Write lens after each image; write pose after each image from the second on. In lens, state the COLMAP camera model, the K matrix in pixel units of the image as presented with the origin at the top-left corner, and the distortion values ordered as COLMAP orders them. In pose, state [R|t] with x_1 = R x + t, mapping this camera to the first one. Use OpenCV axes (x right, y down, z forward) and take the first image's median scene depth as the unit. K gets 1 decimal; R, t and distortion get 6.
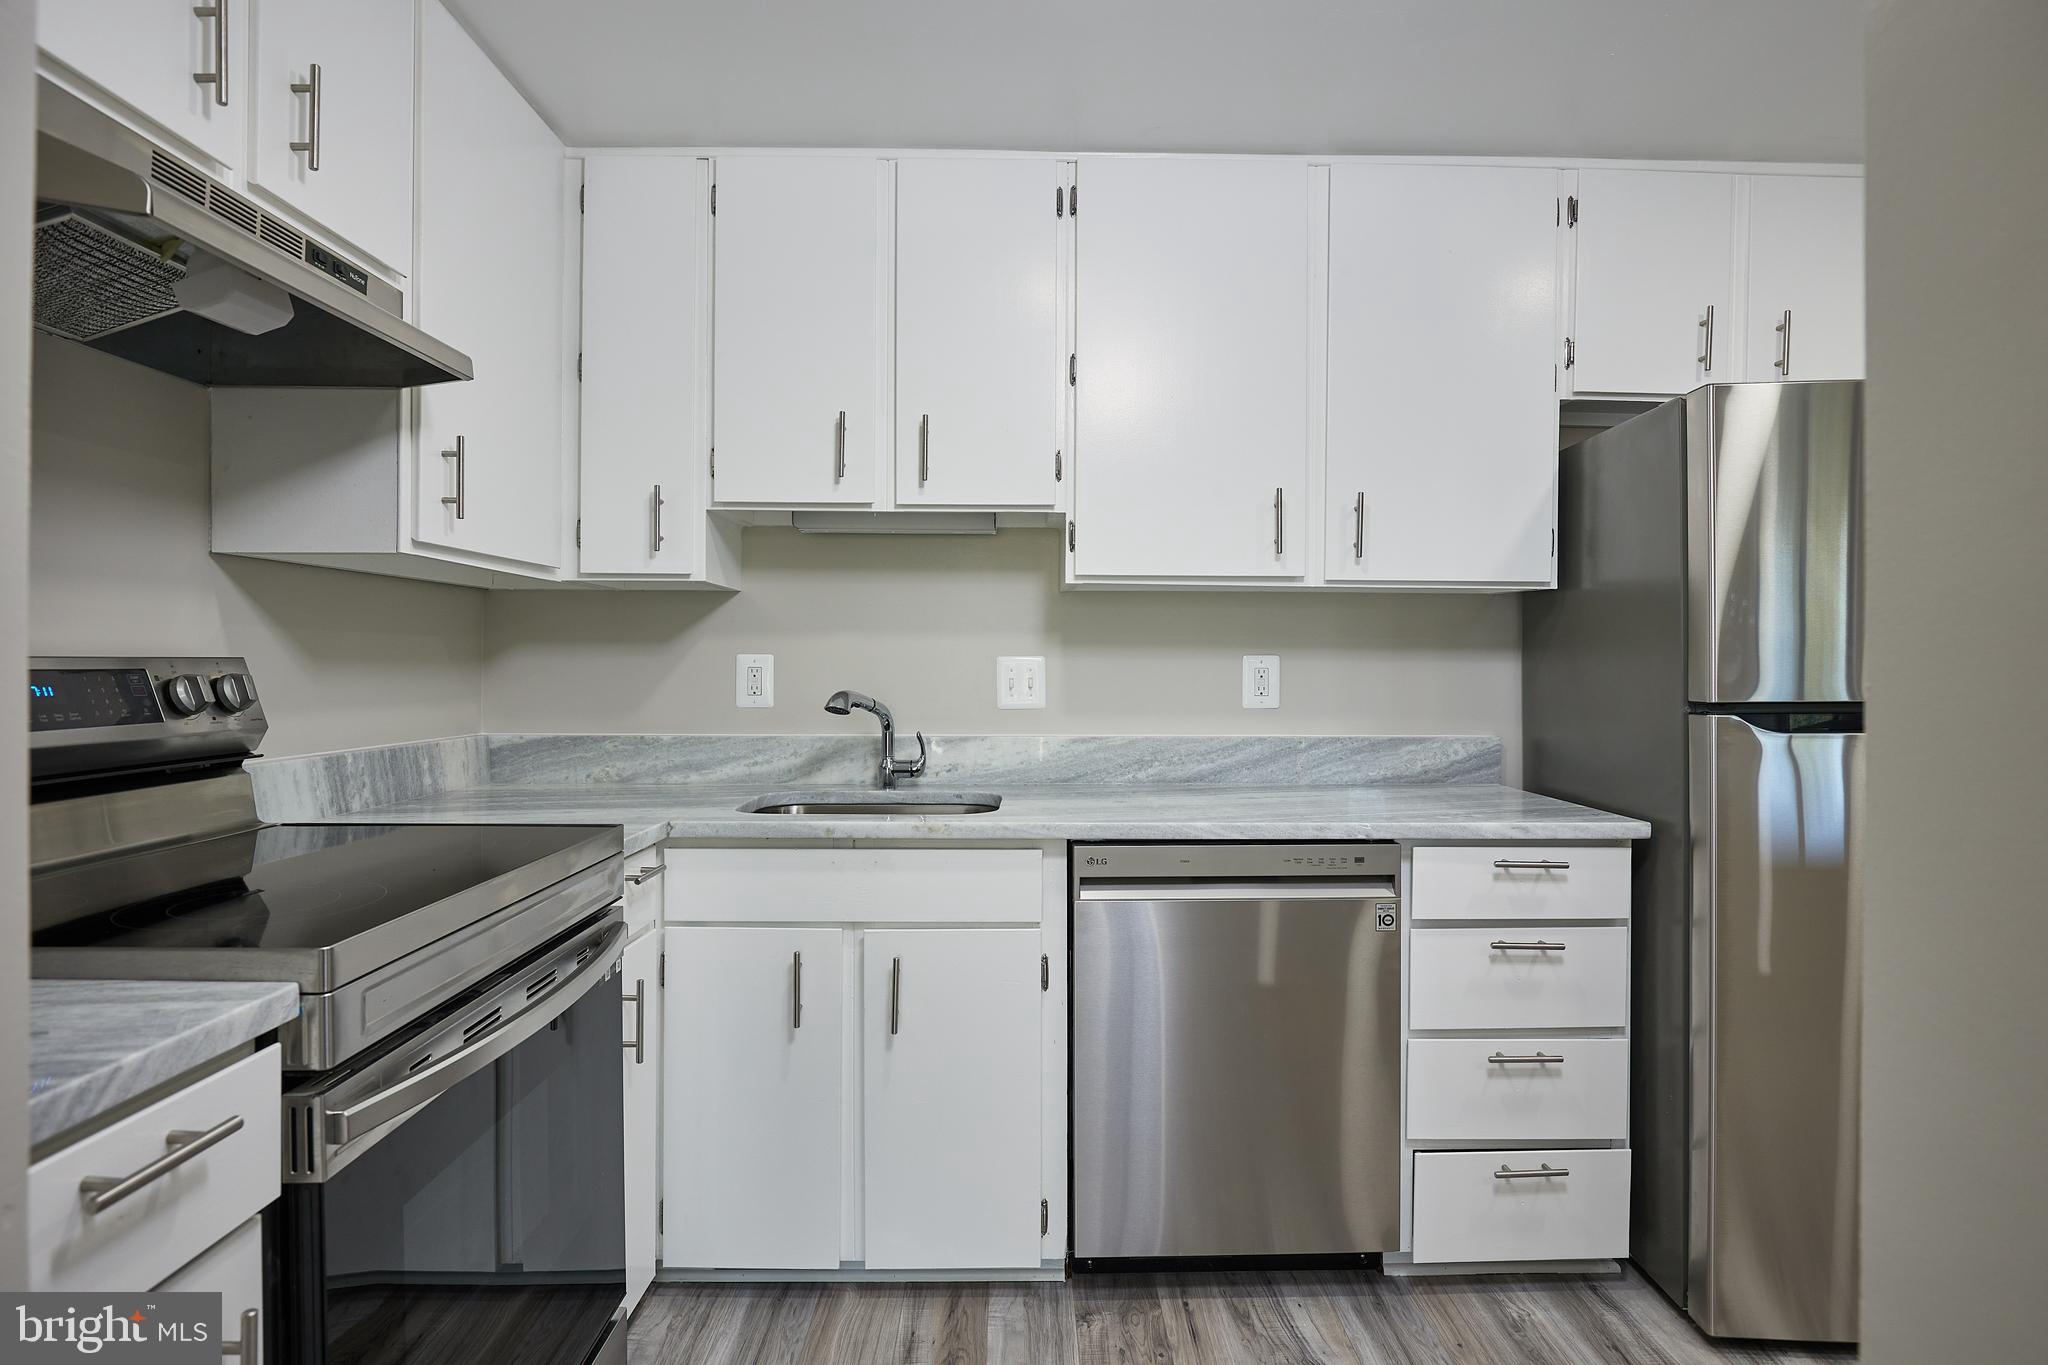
lens RADIAL K [[1106.4, 0, 1040.9], [0, 1106.4, 676.2], [0, 0, 1]] dist [-0.018992, 0.002135]
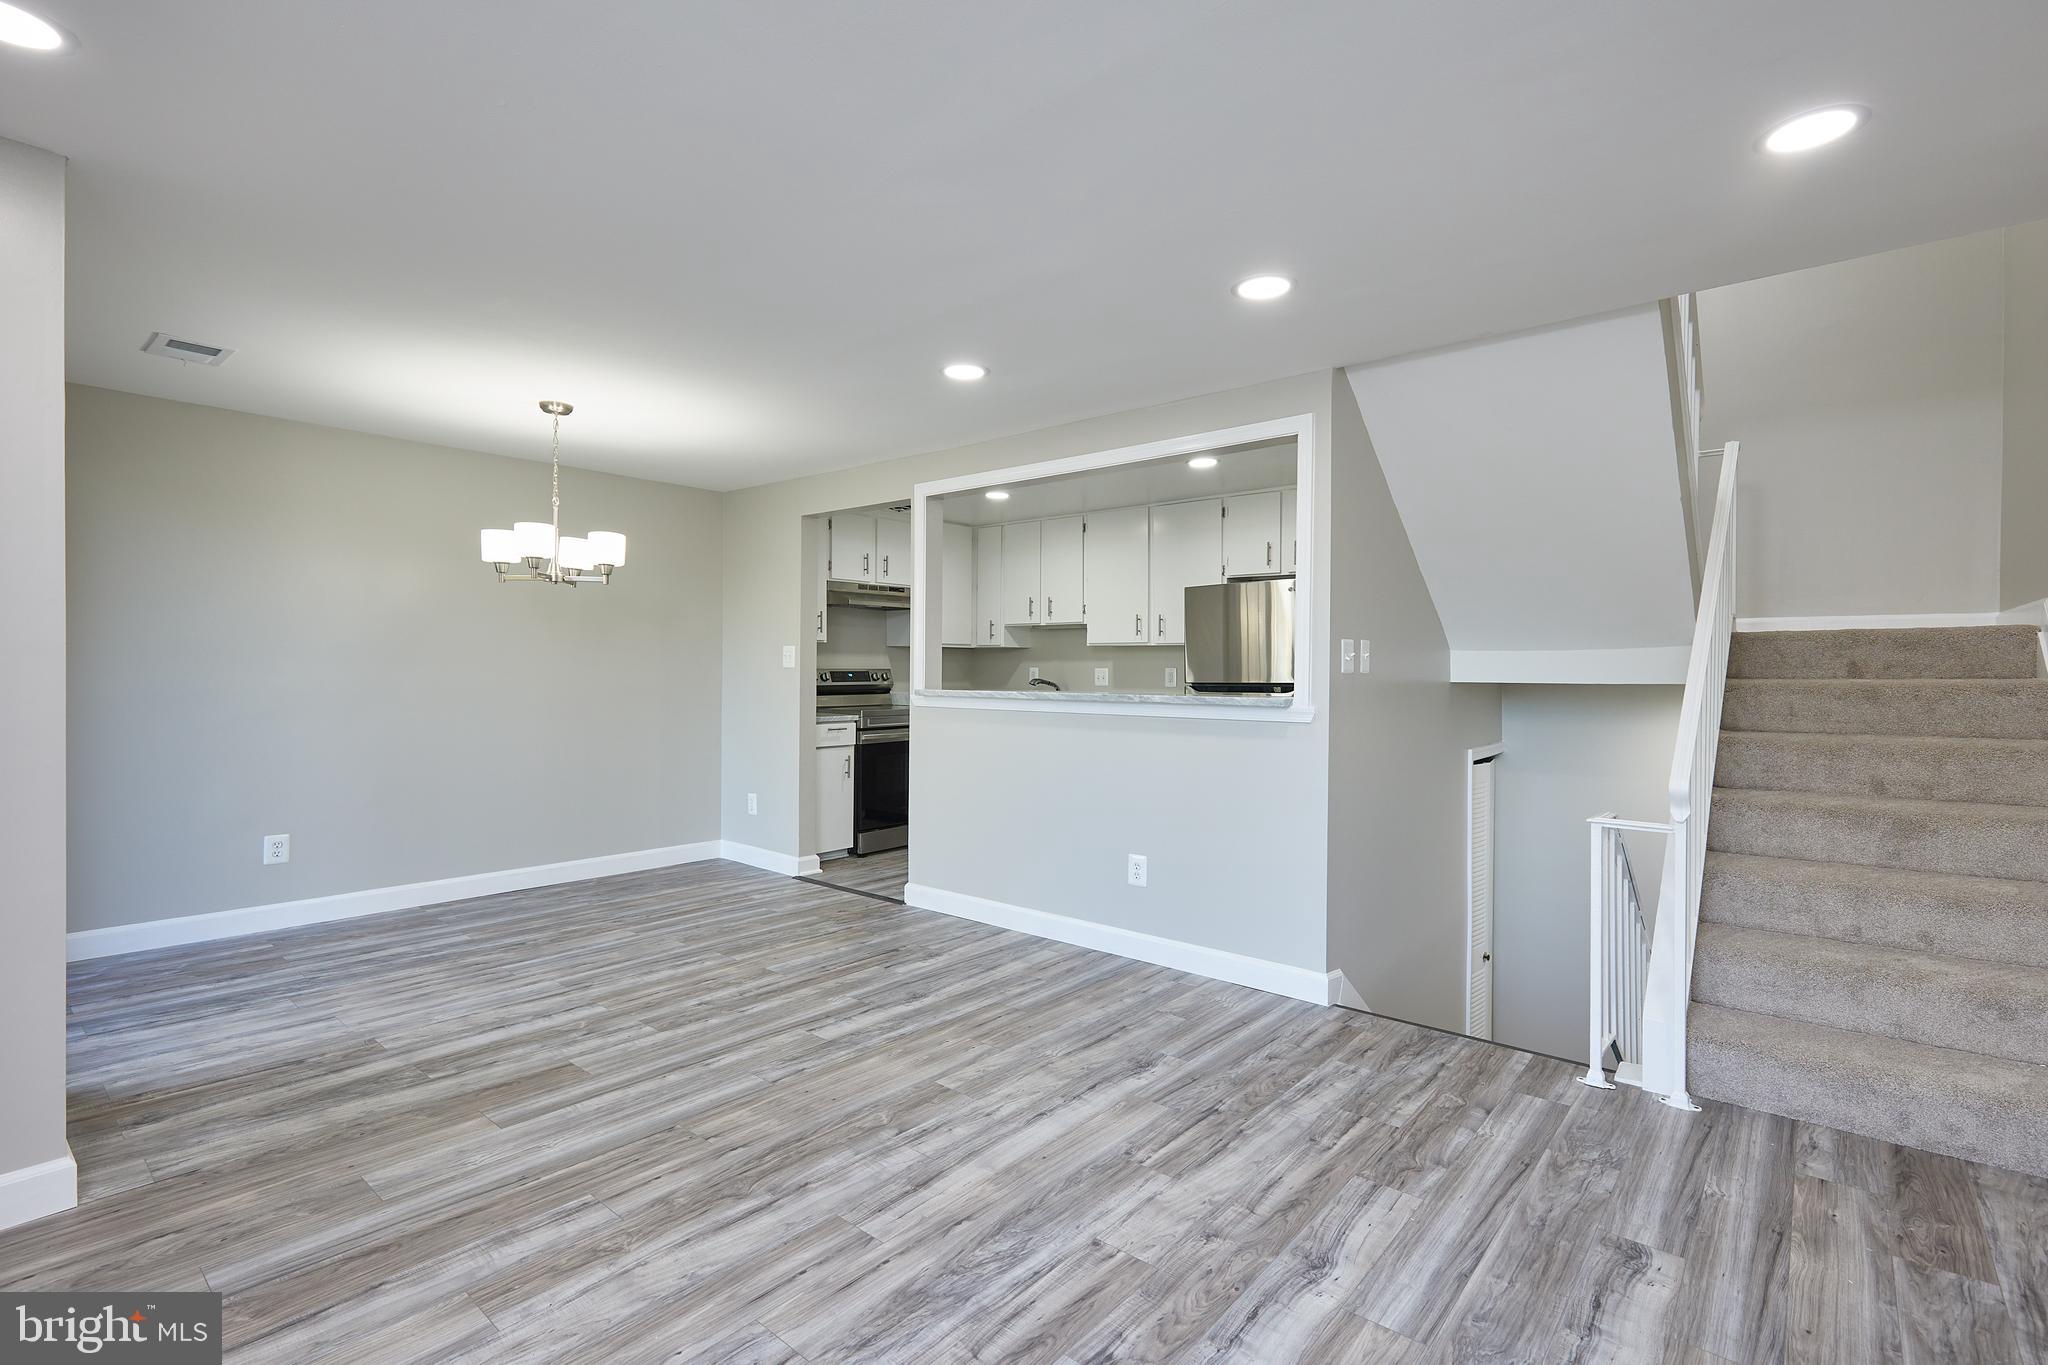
lens RADIAL K [[932.3, 0, 1043.5], [0, 932.3, 674.2], [0, 0, 1]] dist [0.006011, -0.002219]
pose [[0.757121, 0.005627, -0.653250, 1.727157], [-0.011205, 0.999928, -0.004374, 0.012422], [0.653178, 0.010632, 0.757129, -1.155289]]
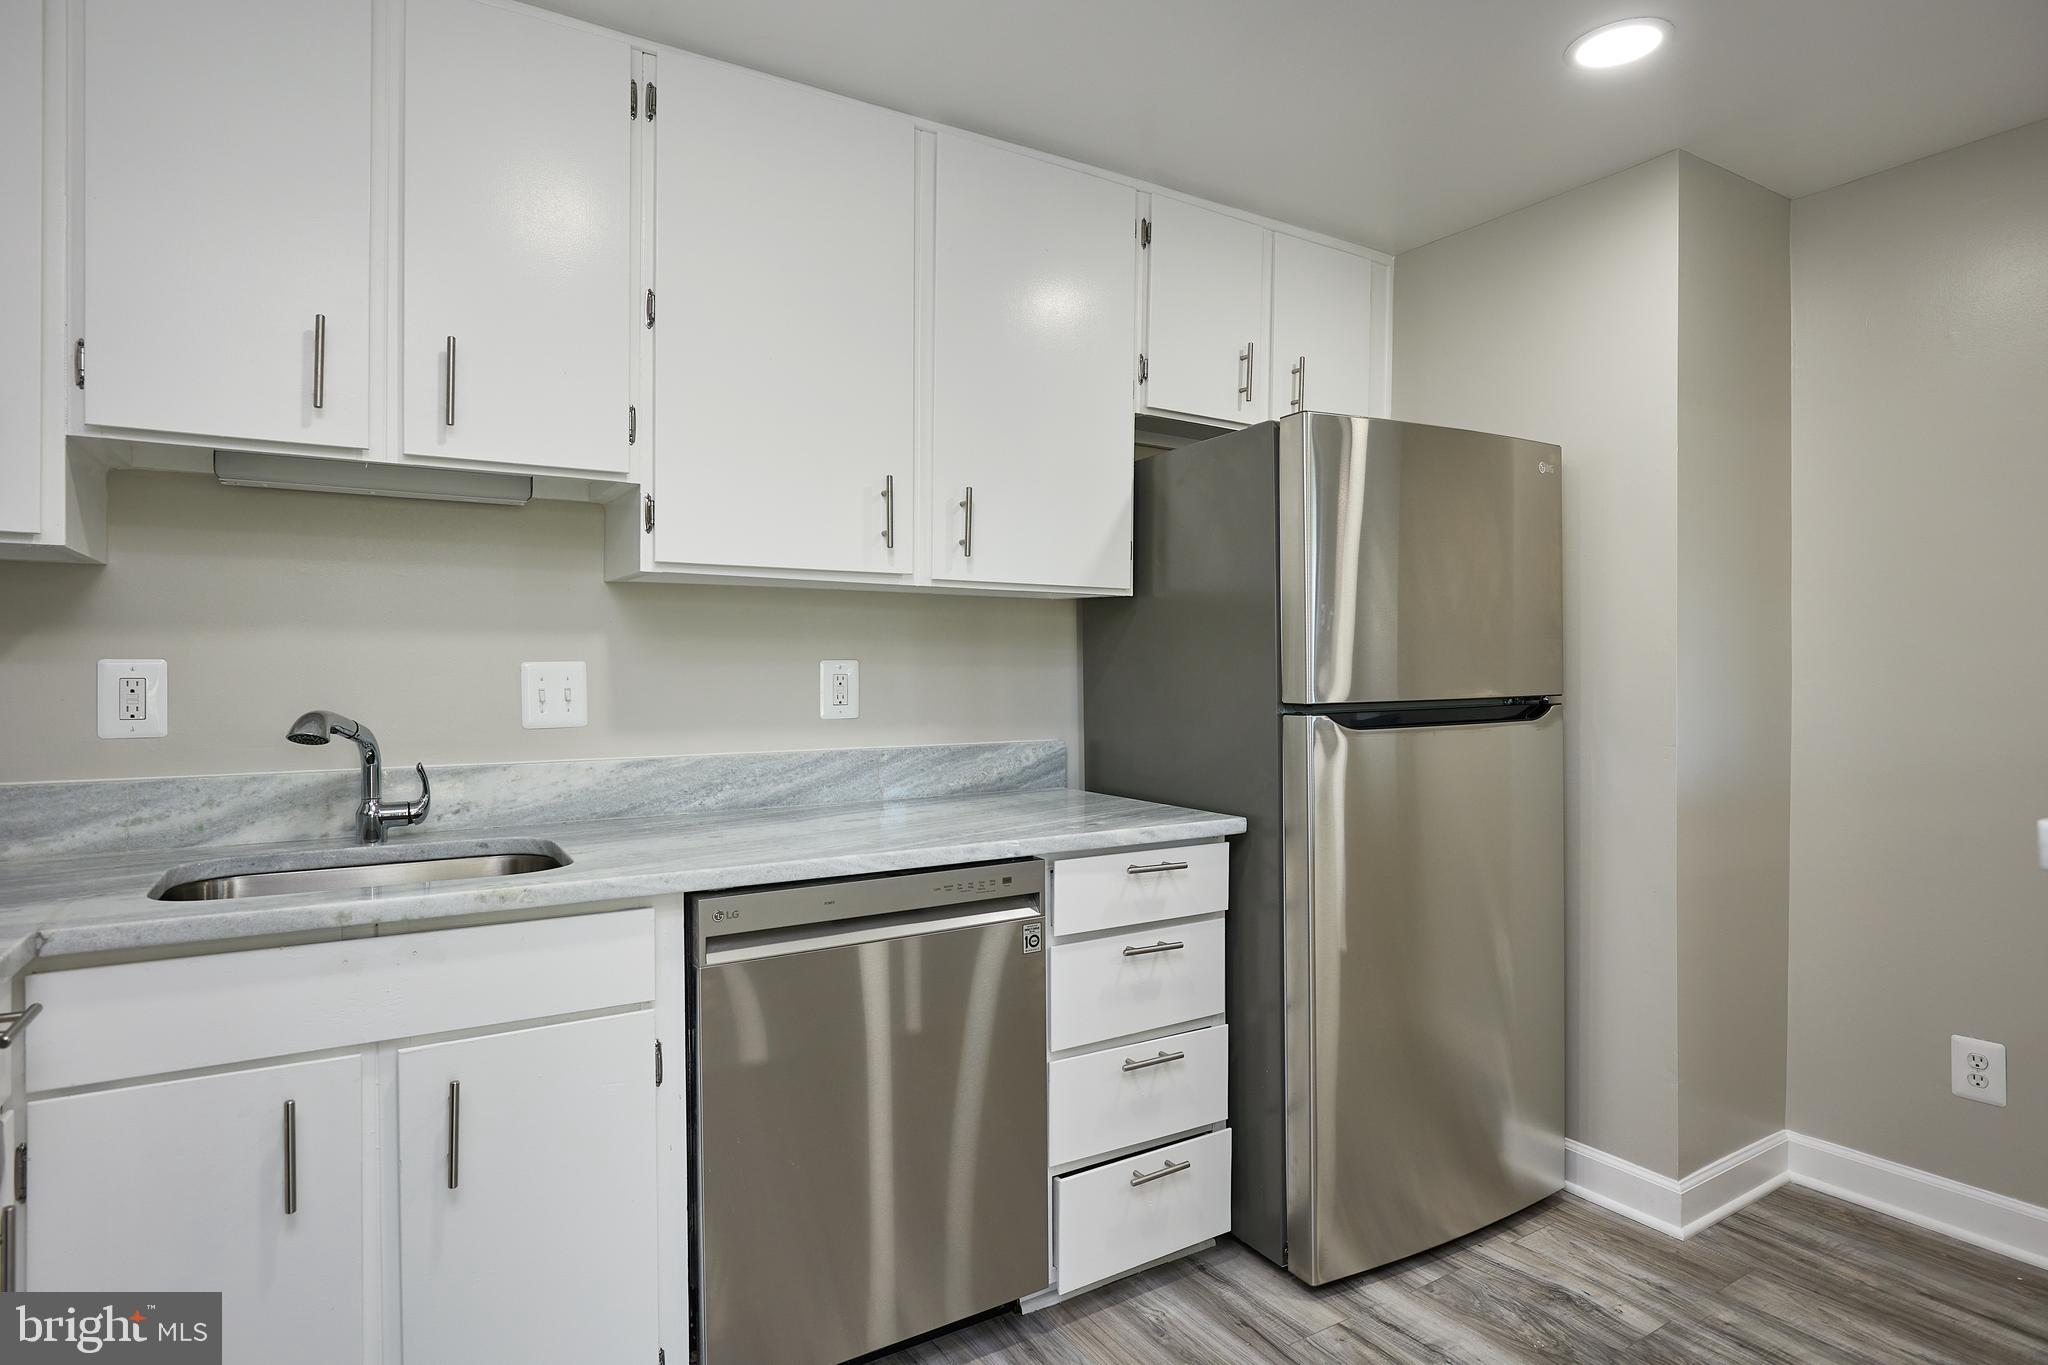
lens RADIAL K [[1106.4, 0, 1037.5], [0, 1106.4, 674.9], [0, 0, 1]] dist [-0.018992, 0.002135]
pose [[0.856204, -0.007204, 0.516588, -0.148489], [0.009345, 0.999955, -0.001544, -0.004562], [-0.516553, 0.006150, 0.856233, 0.163274]]
